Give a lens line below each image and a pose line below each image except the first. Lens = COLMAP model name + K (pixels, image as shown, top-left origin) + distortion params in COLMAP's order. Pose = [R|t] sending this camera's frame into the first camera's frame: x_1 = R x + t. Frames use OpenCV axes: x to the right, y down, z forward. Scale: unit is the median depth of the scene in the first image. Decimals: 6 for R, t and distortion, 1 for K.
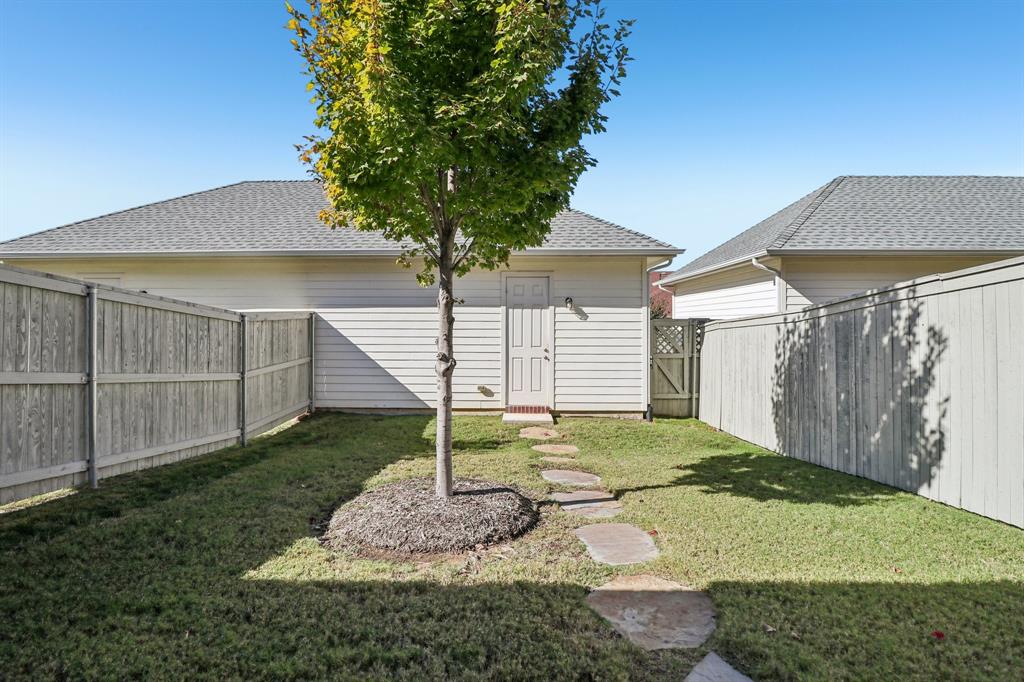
lens RADIAL K [[476.7, 0, 511.9], [0, 476.7, 342.7], [0, 0, 1]] dist [-0.006158, -0.008272]
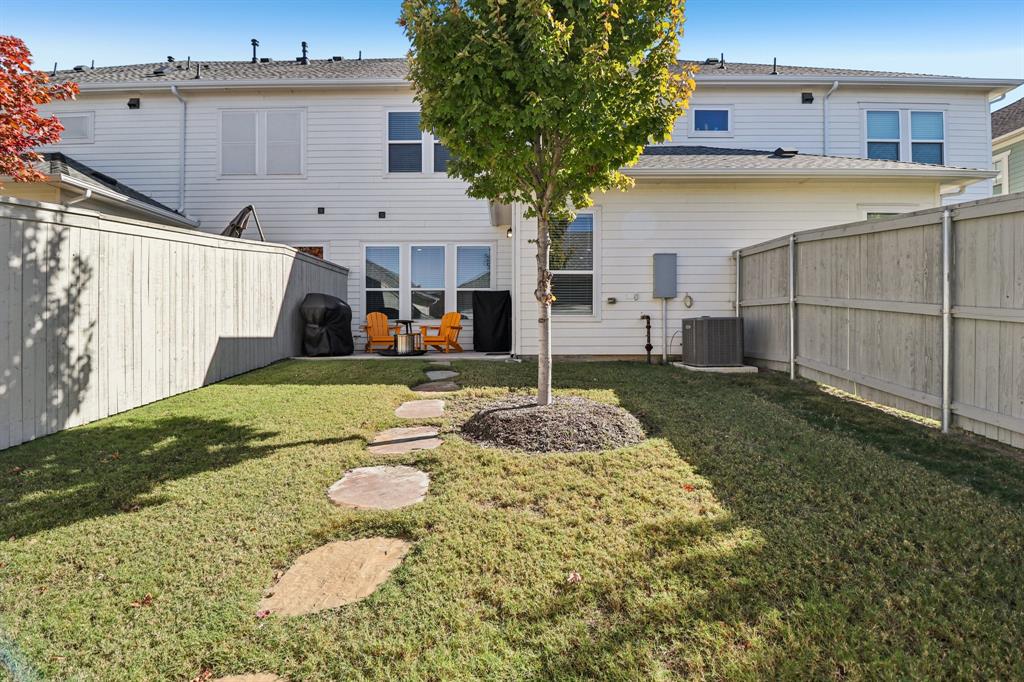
lens RADIAL K [[476.7, 0, 507.5], [0, 476.7, 310.0], [0, 0, 1]] dist [-0.006158, -0.008272]
pose [[-0.999992, -0.003696, 0.001818, -0.042140], [-0.003705, 0.999979, -0.005260, 0.084461], [-0.001798, -0.005267, -0.999985, 1.992129]]
